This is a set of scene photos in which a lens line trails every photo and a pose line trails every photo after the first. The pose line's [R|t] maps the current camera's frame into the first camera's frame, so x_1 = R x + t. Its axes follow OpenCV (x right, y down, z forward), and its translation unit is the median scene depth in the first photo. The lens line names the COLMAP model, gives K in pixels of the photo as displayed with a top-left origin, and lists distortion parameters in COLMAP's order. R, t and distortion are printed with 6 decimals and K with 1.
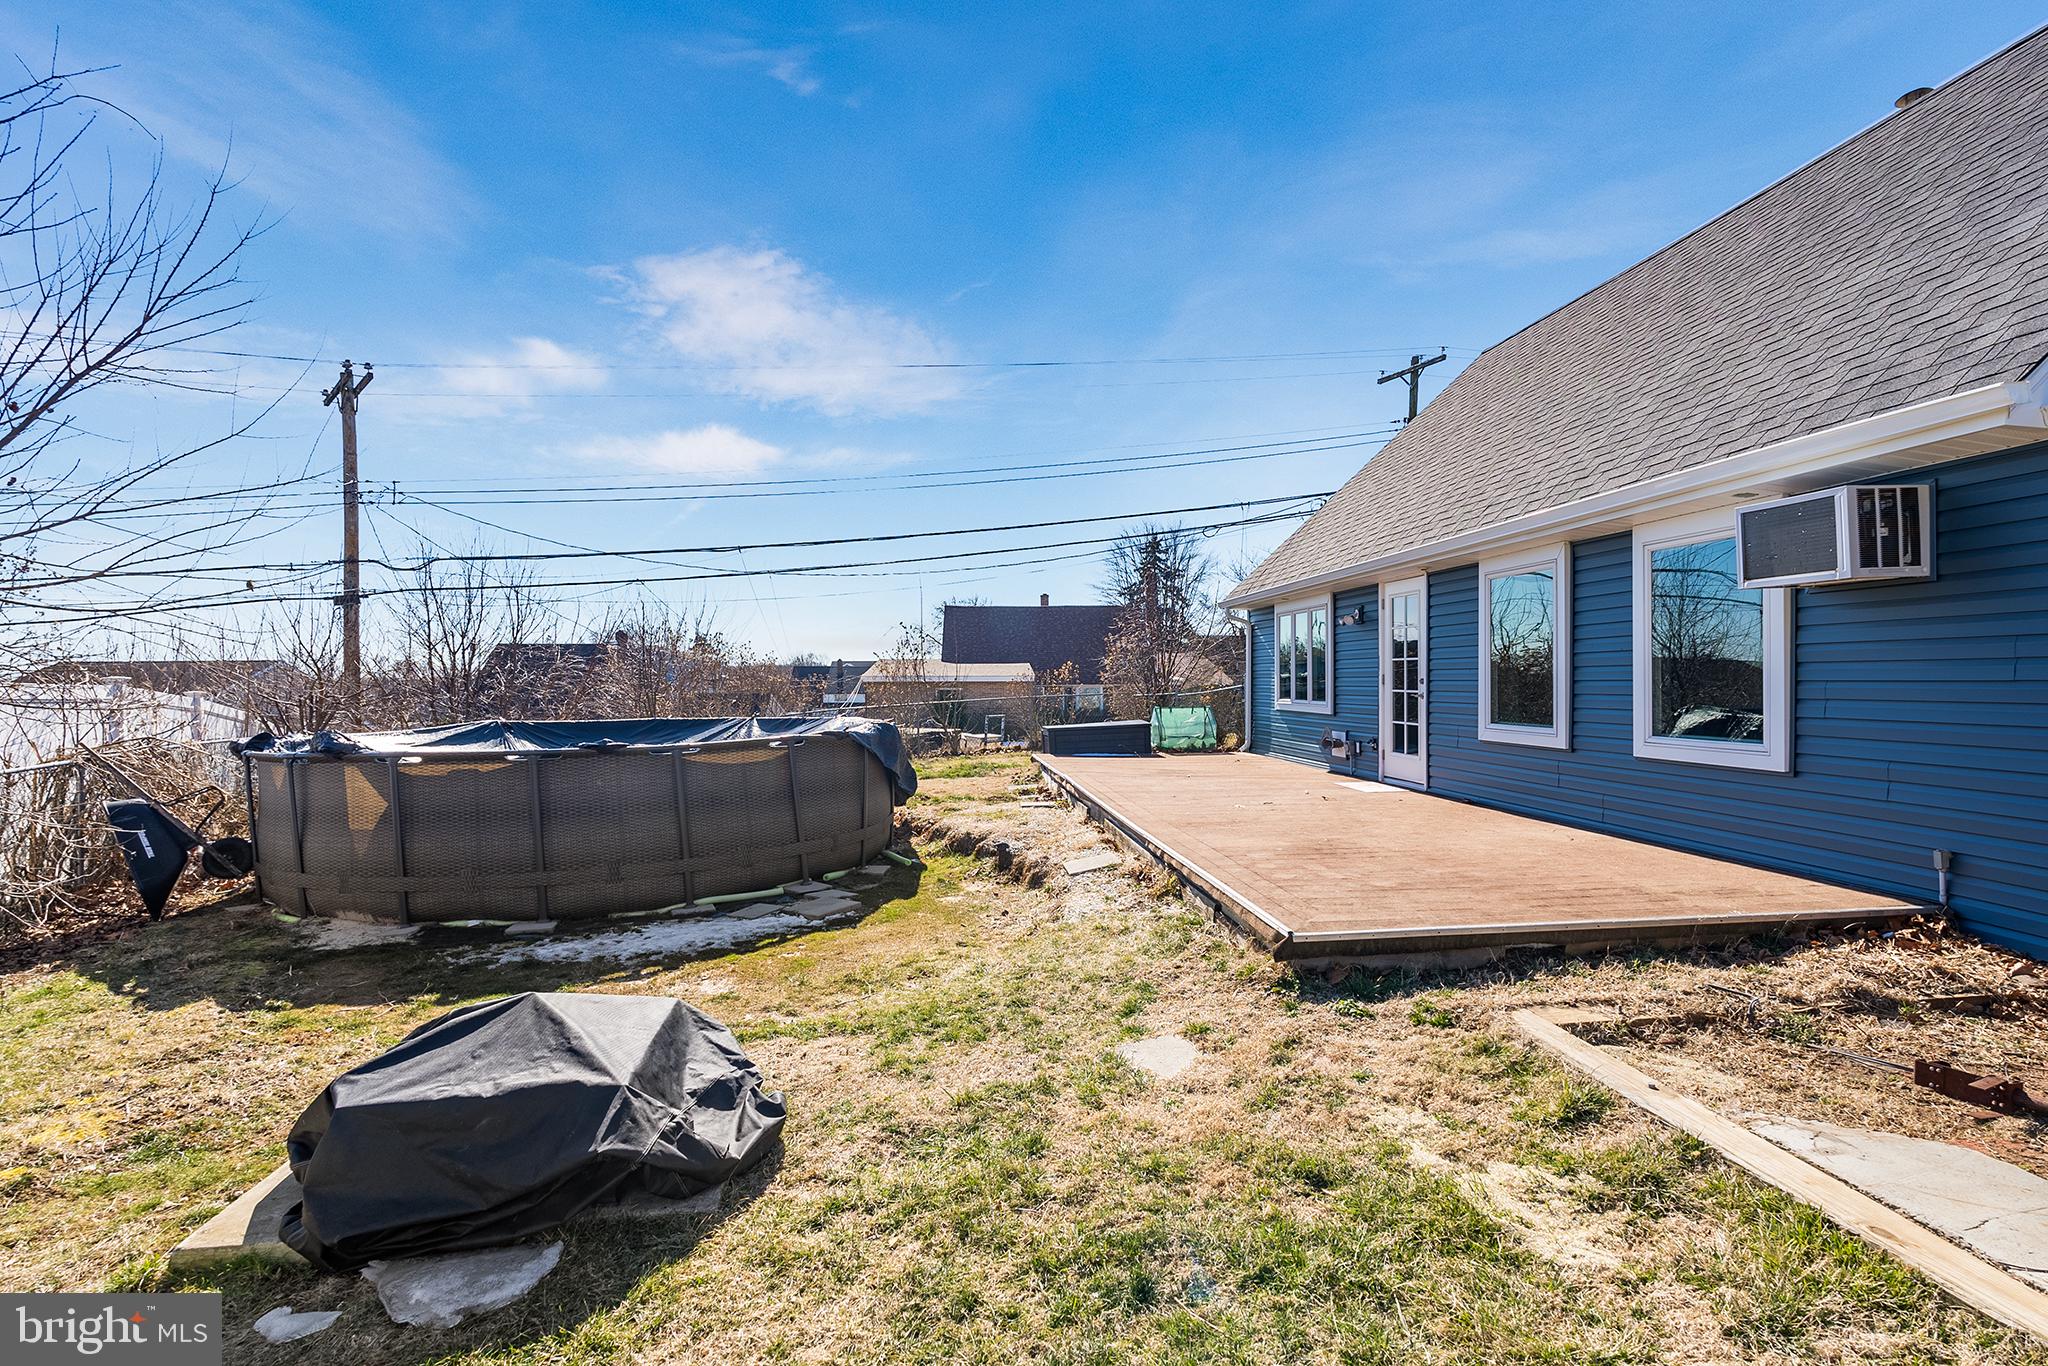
lens RADIAL K [[913.9, 0, 1024.0], [0, 913.9, 683.0], [0, 0, 1]] dist [-0.001723, -0.000073]
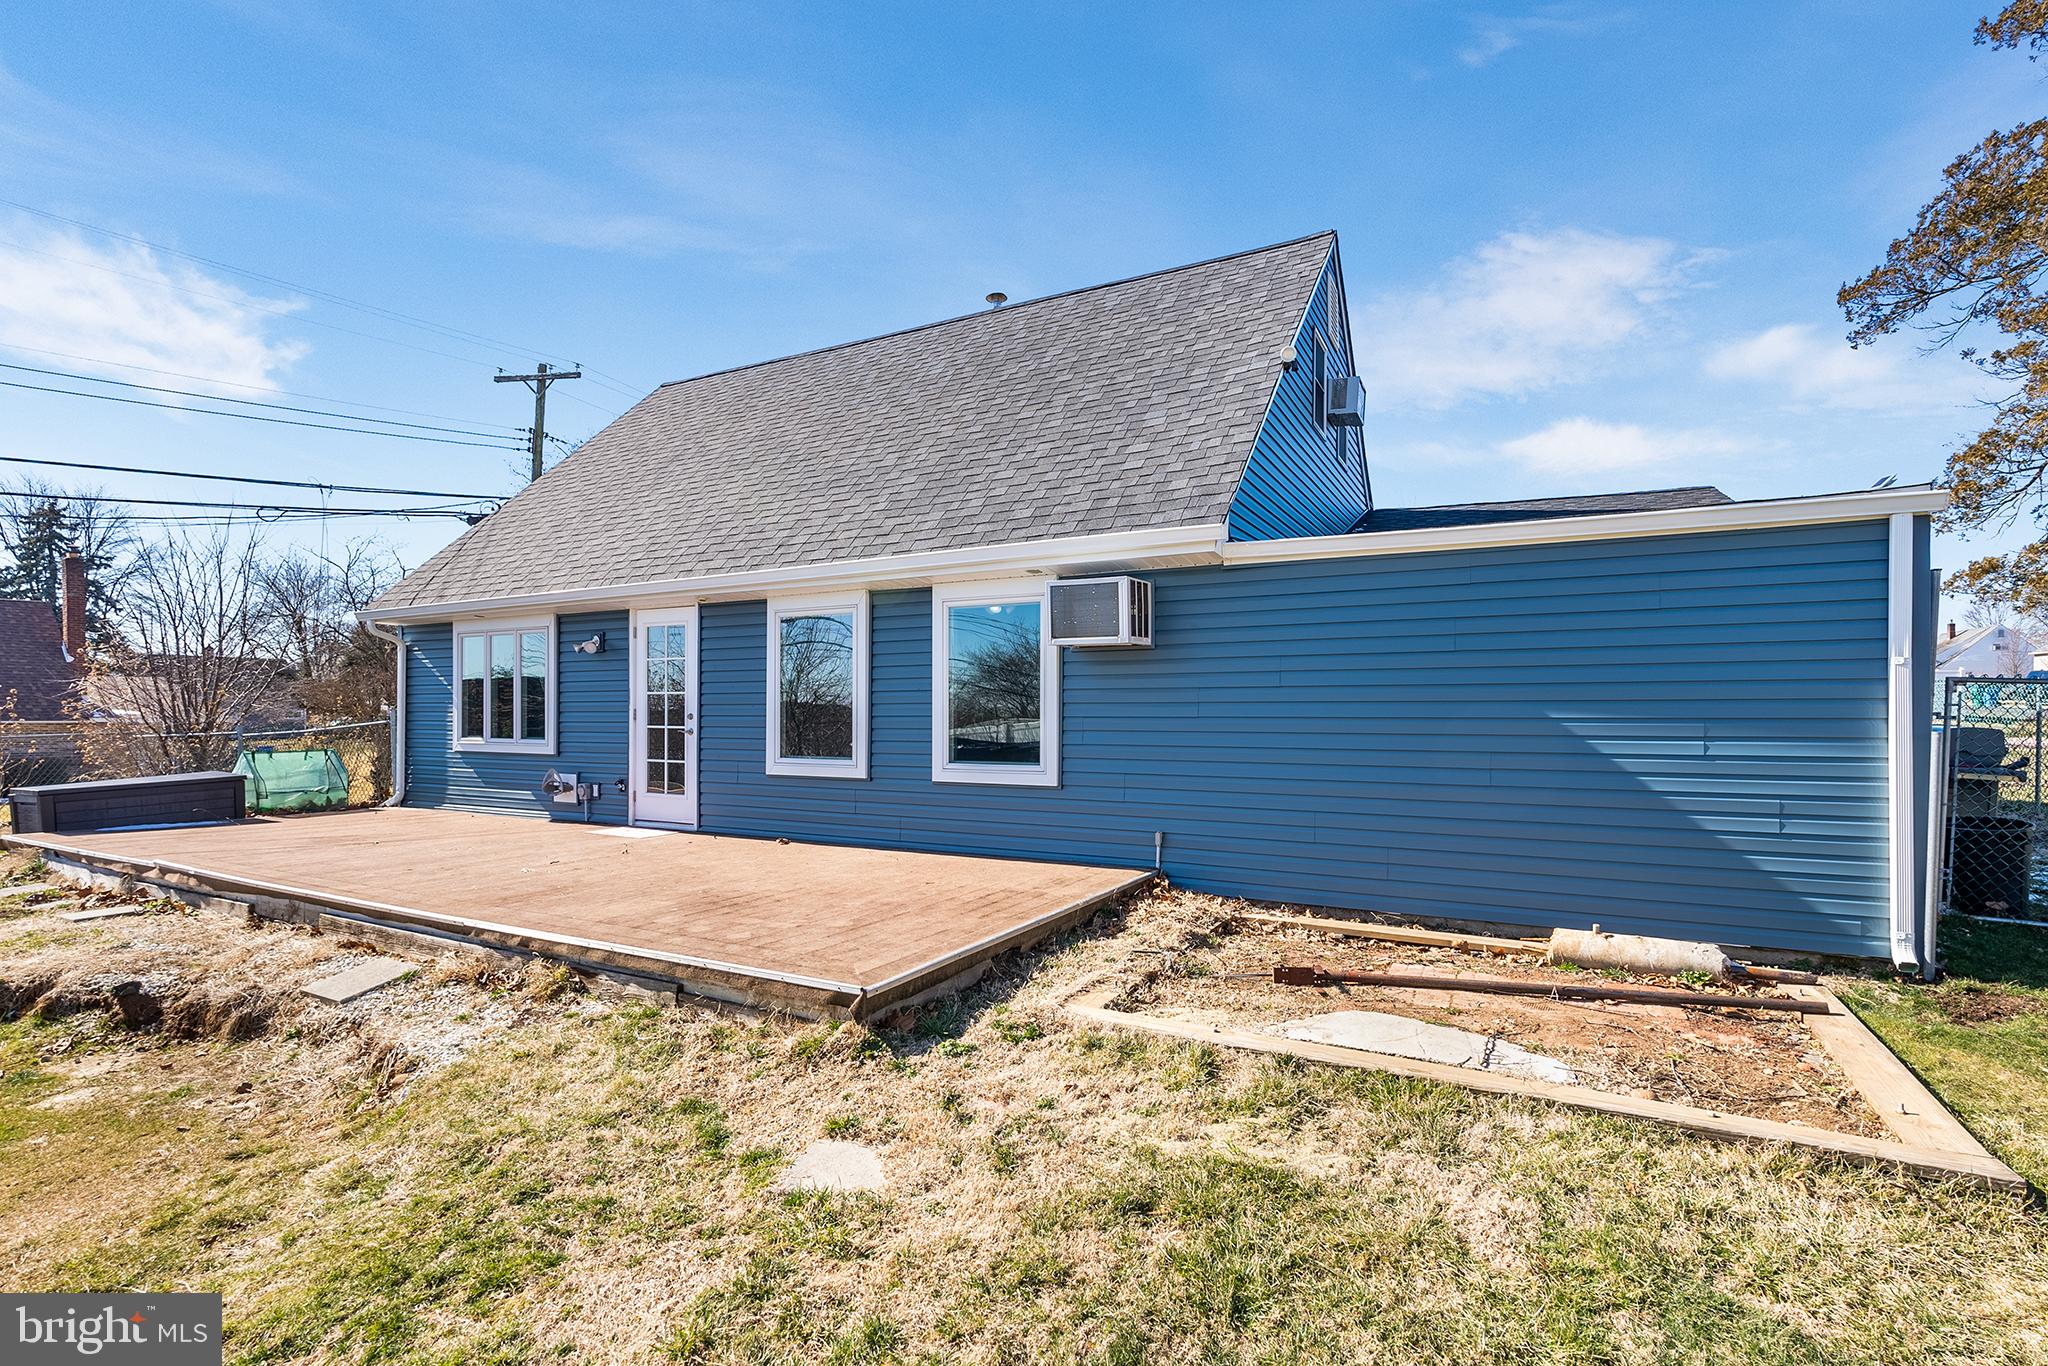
lens RADIAL K [[943.5, 0, 1022.7], [0, 943.5, 715.5], [0, 0, 1]] dist [-0.002596, -0.000589]
pose [[0.567241, 0.006678, 0.823525, -0.232173], [-0.002154, 0.999976, -0.006626, 0.003742], [-0.823549, 0.001984, 0.567242, 0.196173]]
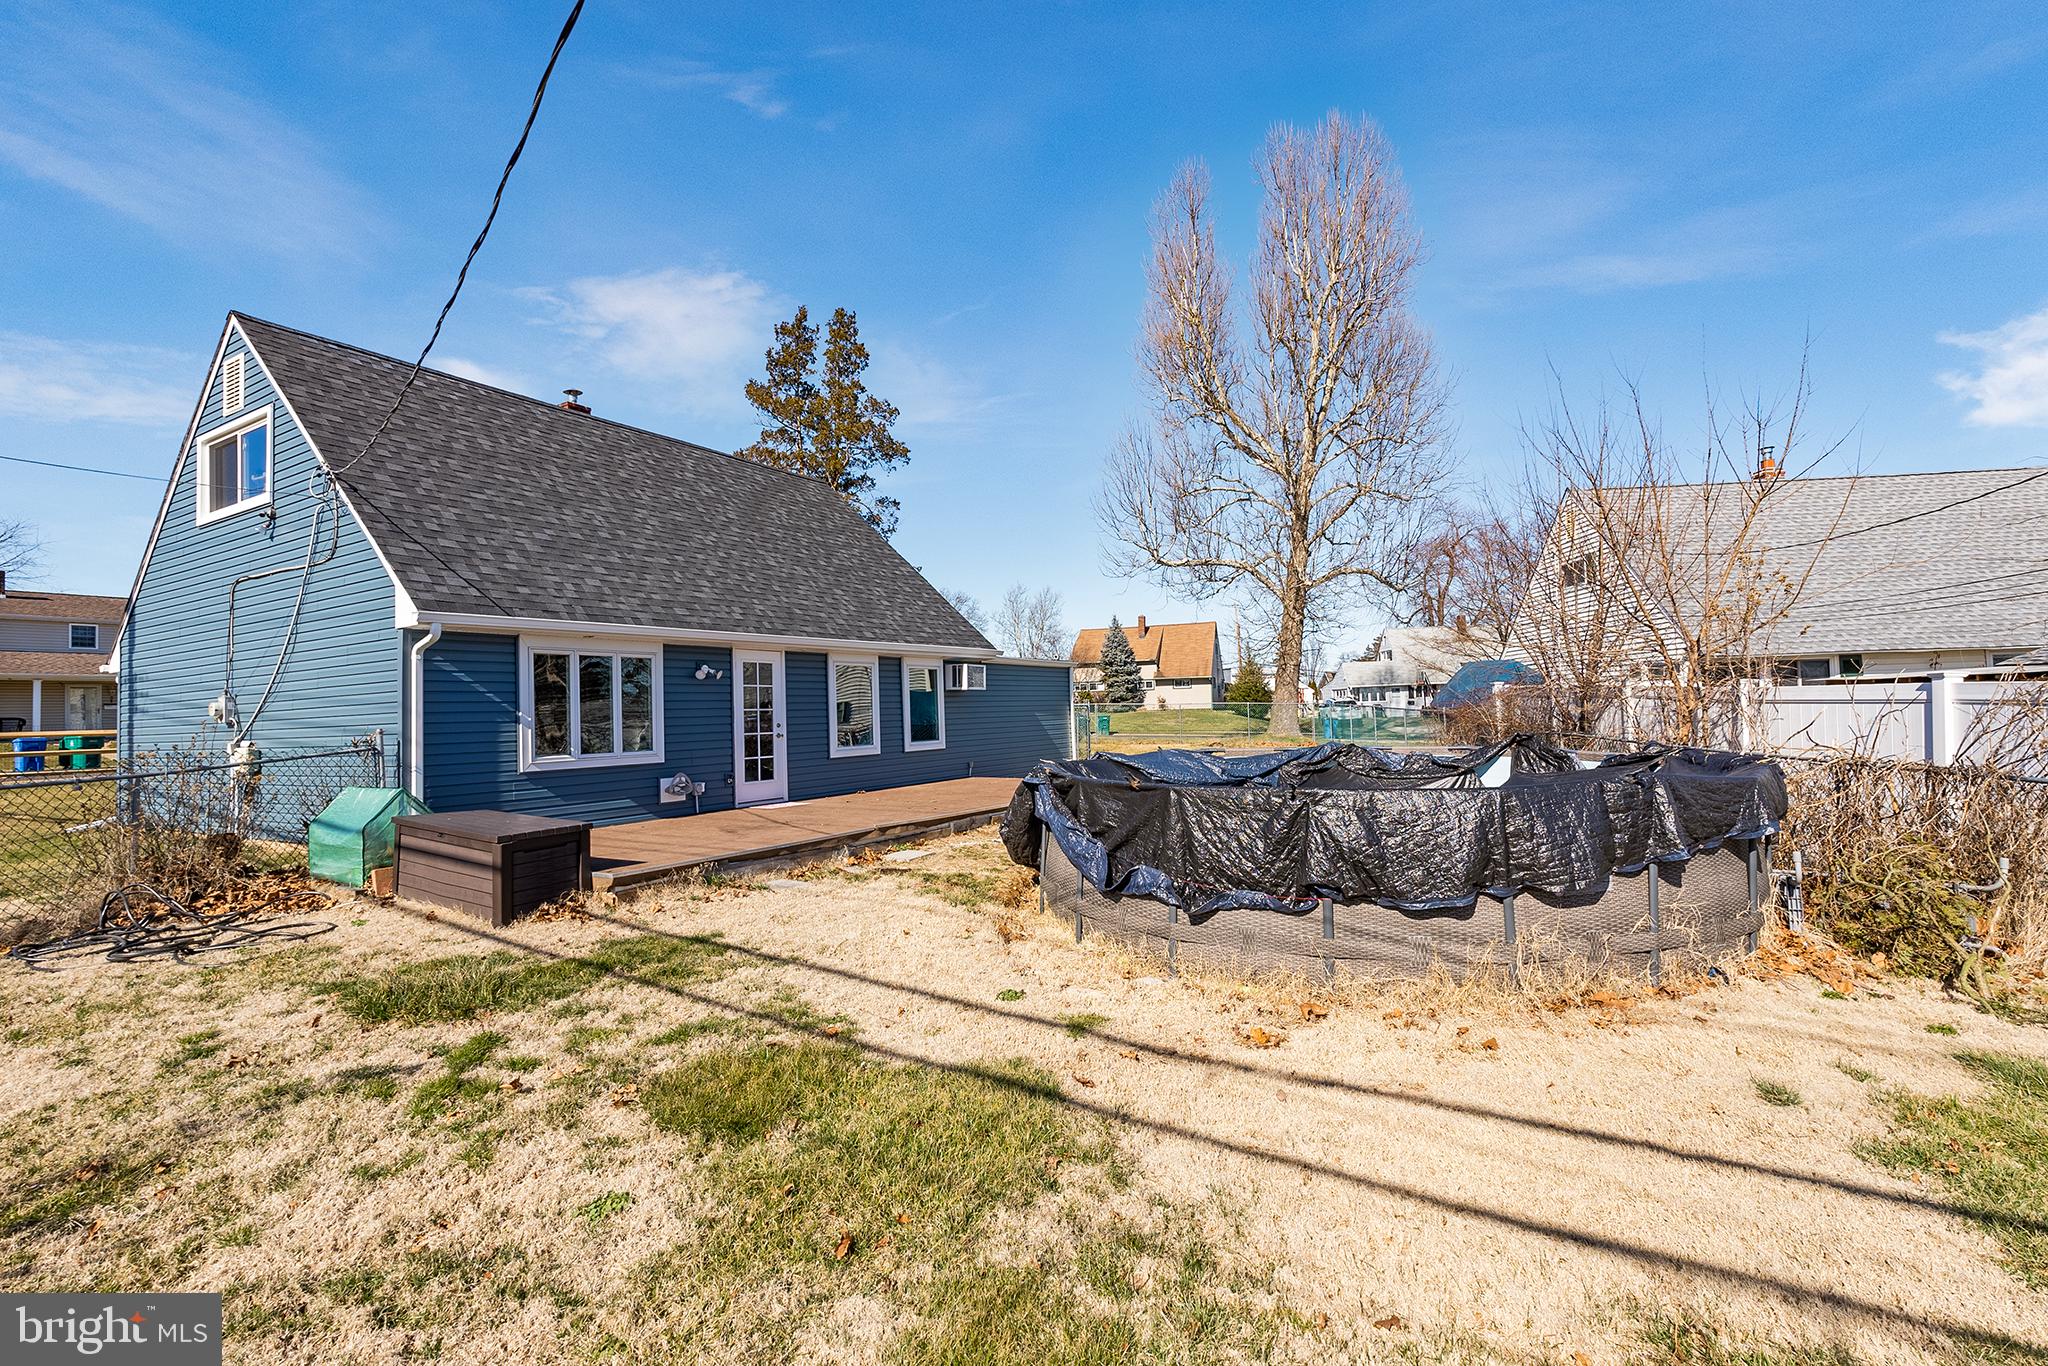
lens RADIAL K [[909.4, 0, 1022.8], [0, 909.4, 697.1], [0, 0, 1]] dist [-0.001044, -0.000268]
pose [[-0.798435, 0.025855, 0.601525, -0.925444], [0.024761, 0.999642, -0.010101, -0.028422], [-0.601571, 0.006830, -0.798790, 2.441961]]
